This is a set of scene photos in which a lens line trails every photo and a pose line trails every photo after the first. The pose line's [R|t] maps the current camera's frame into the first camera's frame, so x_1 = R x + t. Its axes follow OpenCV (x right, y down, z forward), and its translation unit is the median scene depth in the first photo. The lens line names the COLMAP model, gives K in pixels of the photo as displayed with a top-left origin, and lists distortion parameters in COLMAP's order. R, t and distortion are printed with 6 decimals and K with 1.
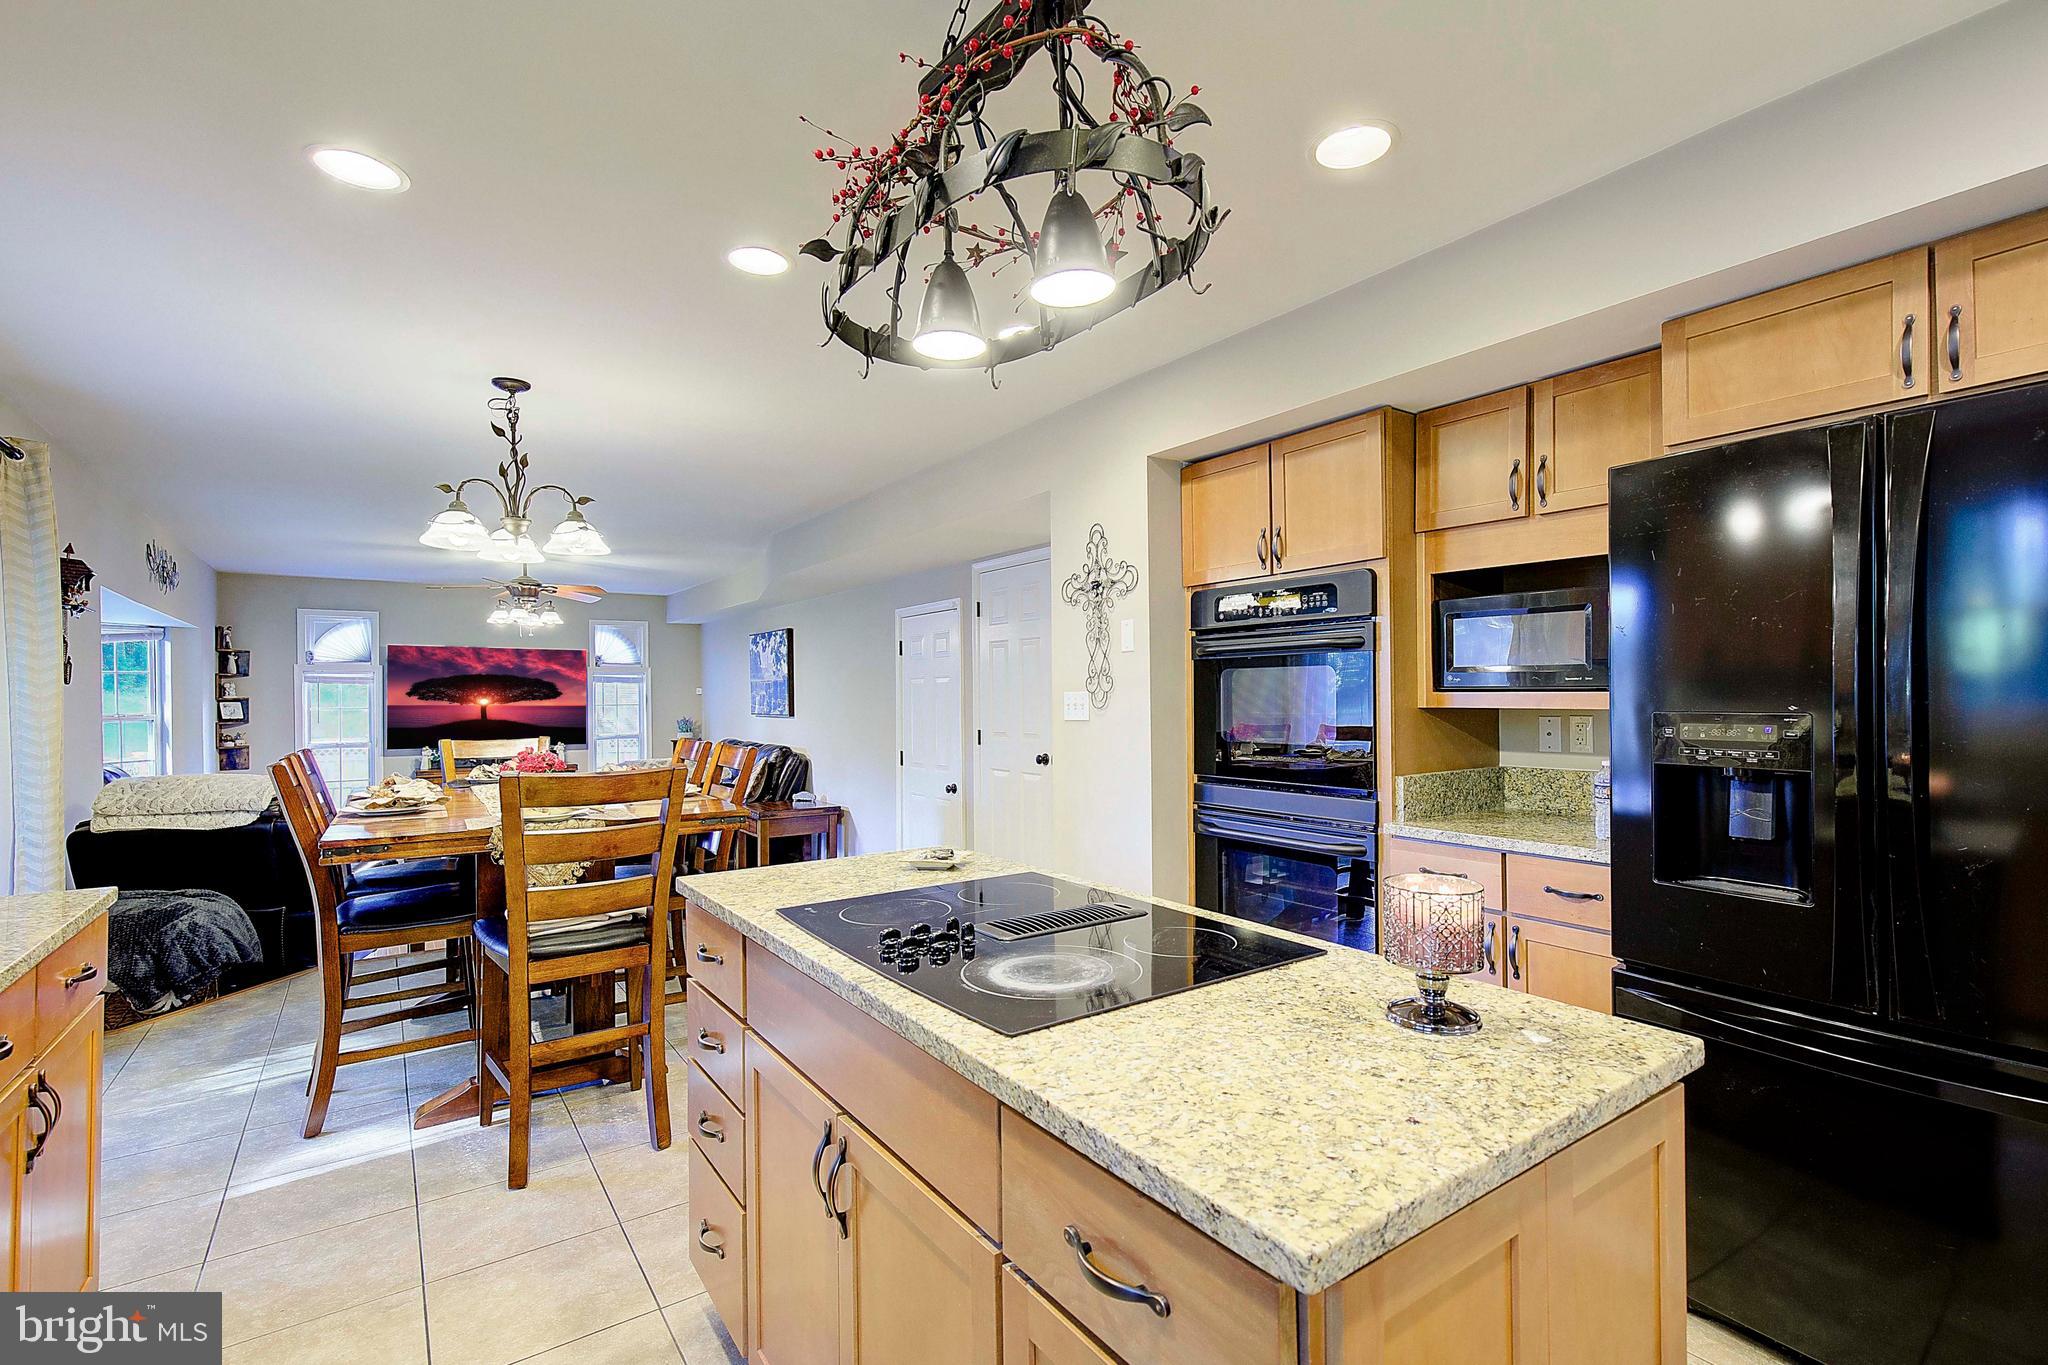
lens RADIAL K [[947.4, 0, 1034.6], [0, 947.4, 694.3], [0, 0, 1]] dist [0.009545, -0.002065]
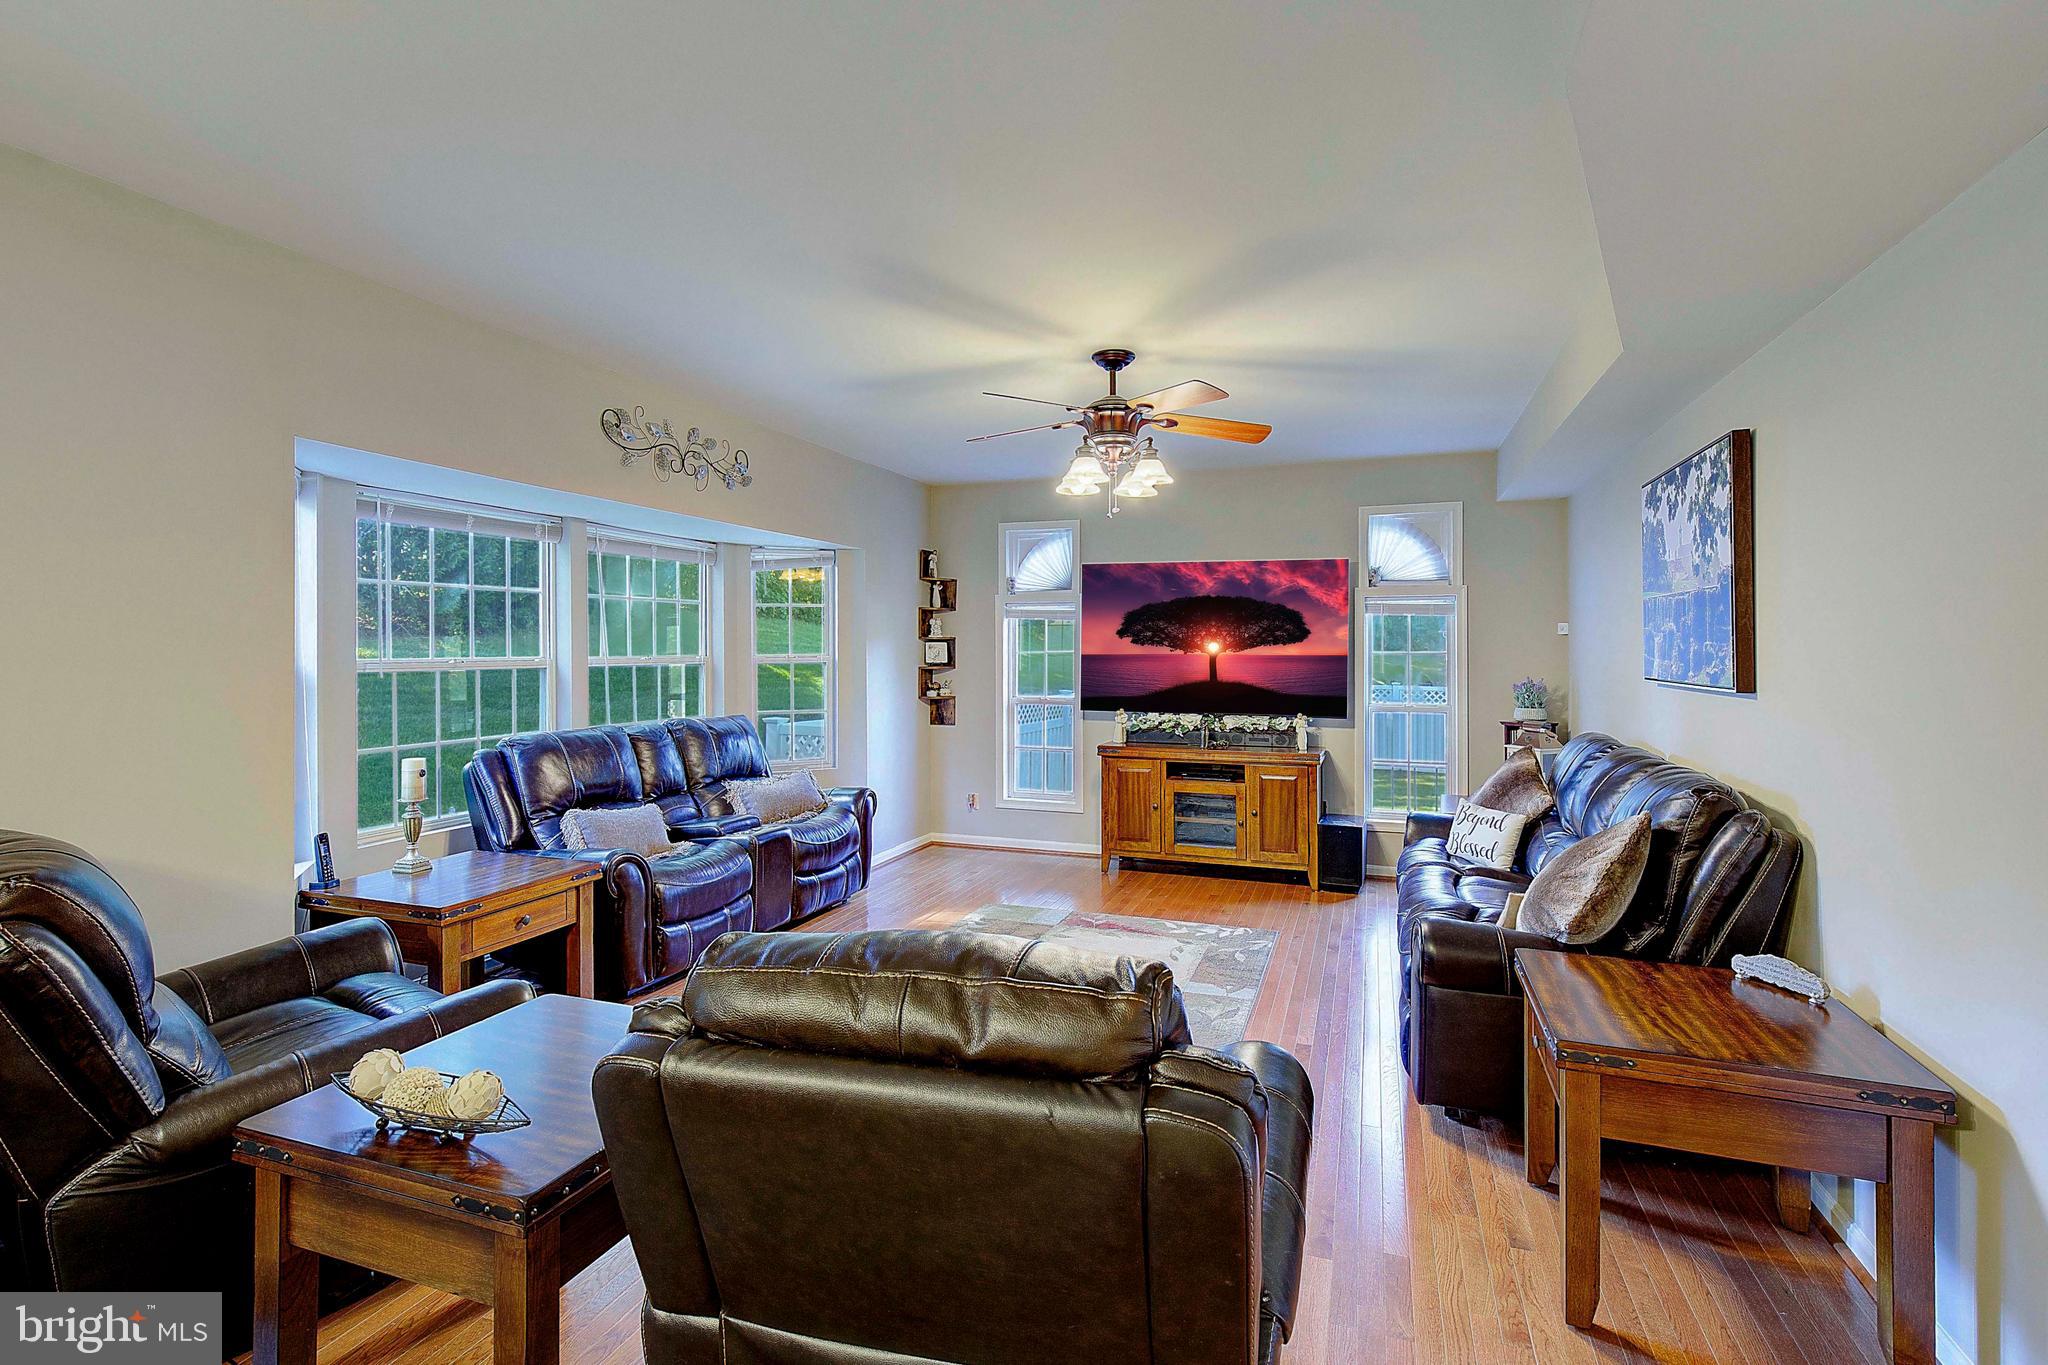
lens RADIAL K [[947.4, 0, 1030.8], [0, 947.4, 636.2], [0, 0, 1]] dist [0.009545, -0.002065]
pose [[0.571590, -0.000838, -0.820539, -0.125303], [-0.004522, 0.999981, -0.004172, 0.005891], [0.820527, 0.006095, 0.571576, 0.601172]]
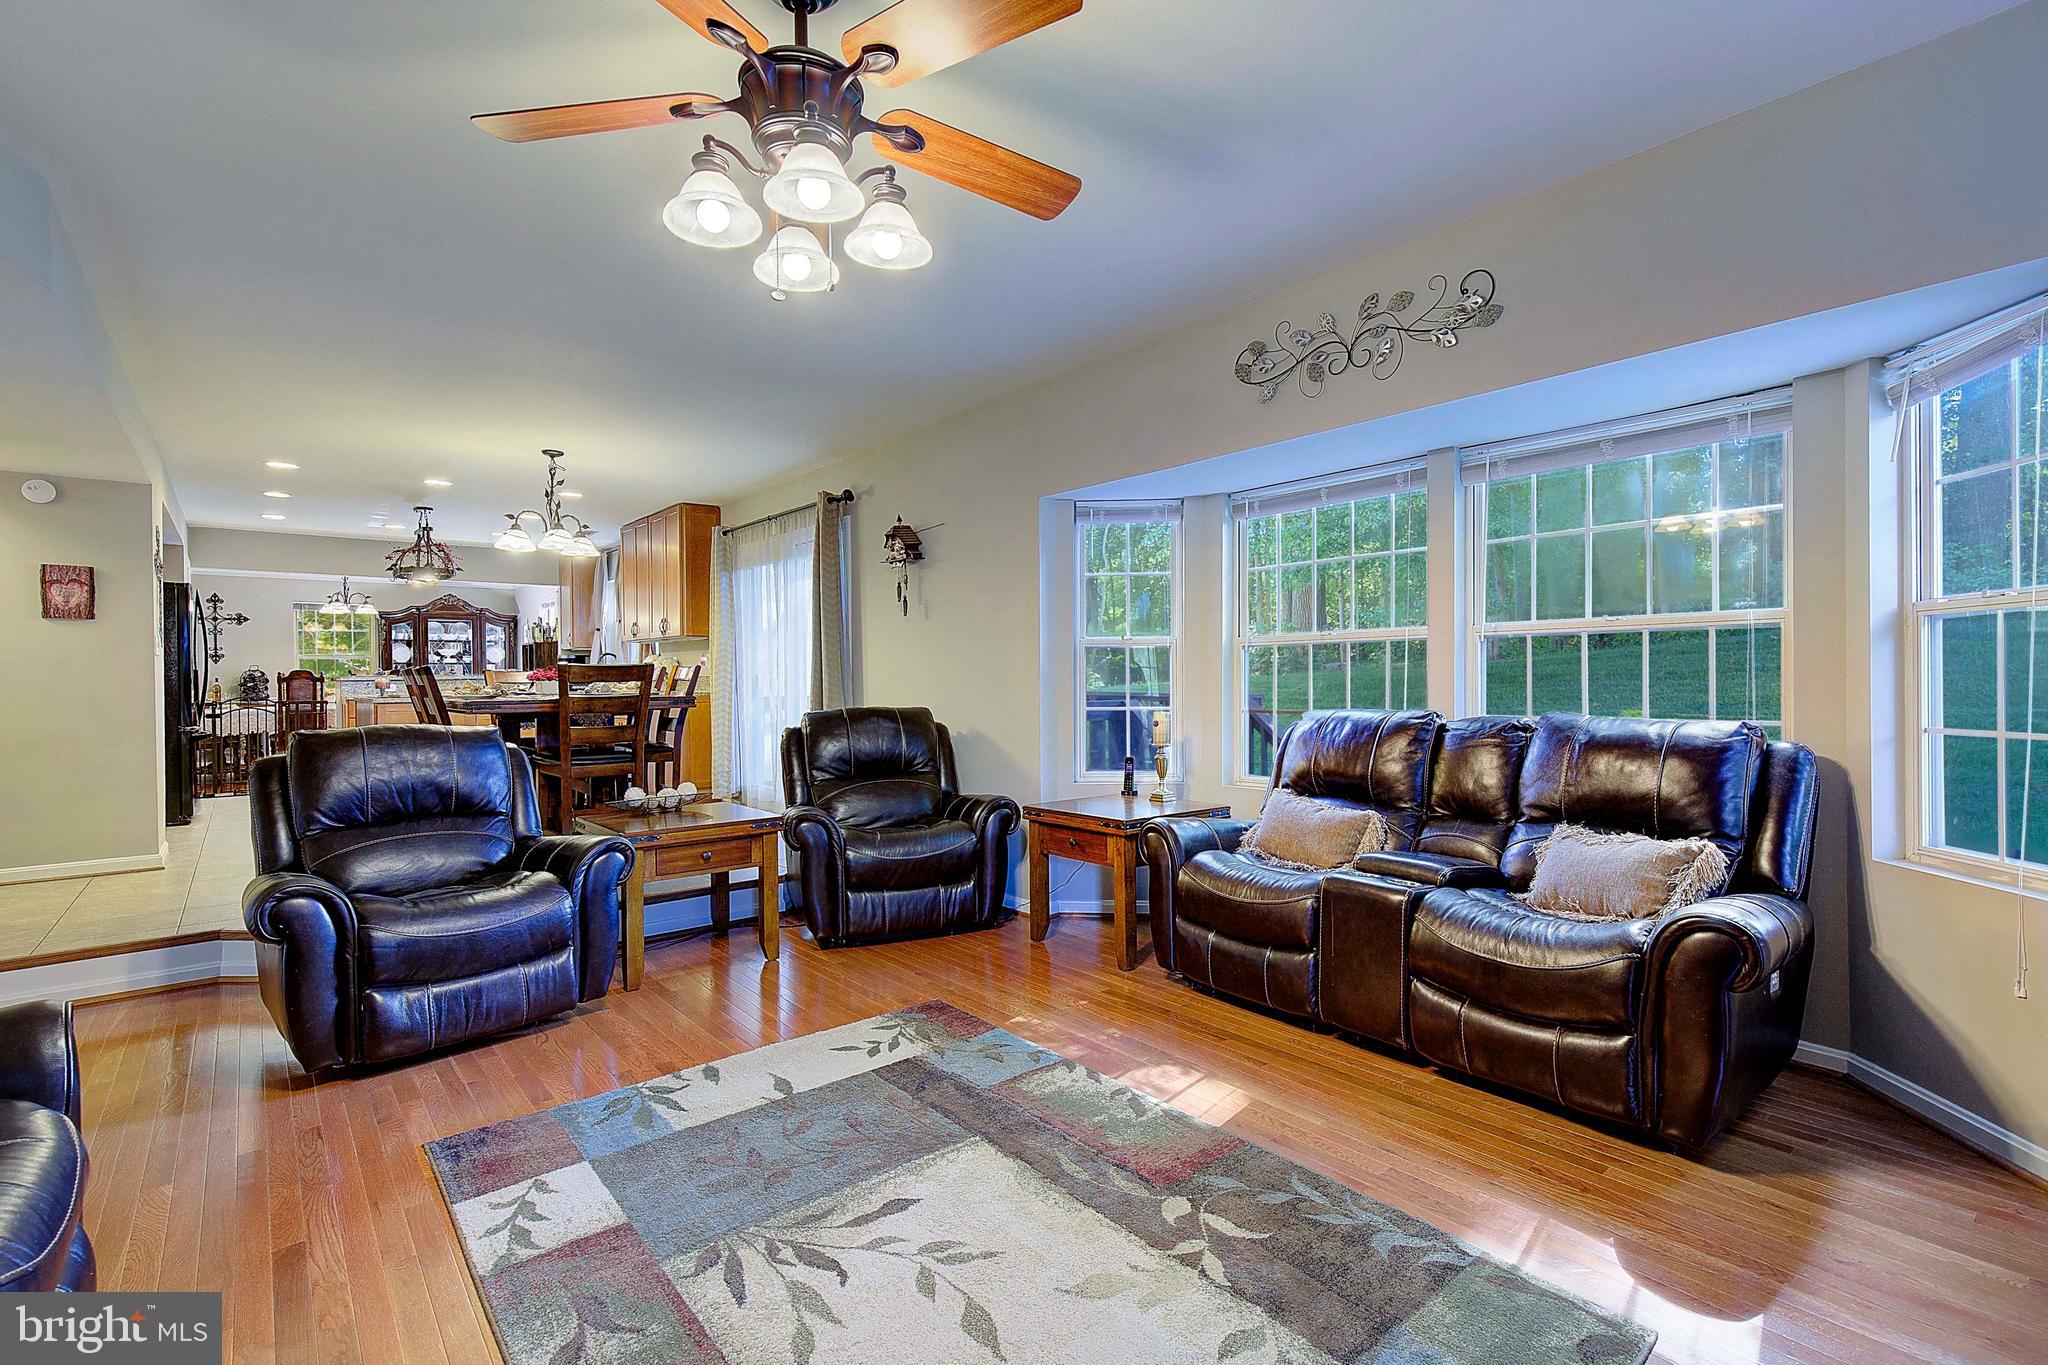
lens RADIAL K [[947.4, 0, 1050.9], [0, 947.4, 670.9], [0, 0, 1]] dist [0.009545, -0.002065]
pose [[-0.996108, 0.017930, -0.086297, -0.517735], [0.018667, 0.999796, -0.007740, 0.039734], [0.086141, -0.009321, -0.996239, 1.132591]]
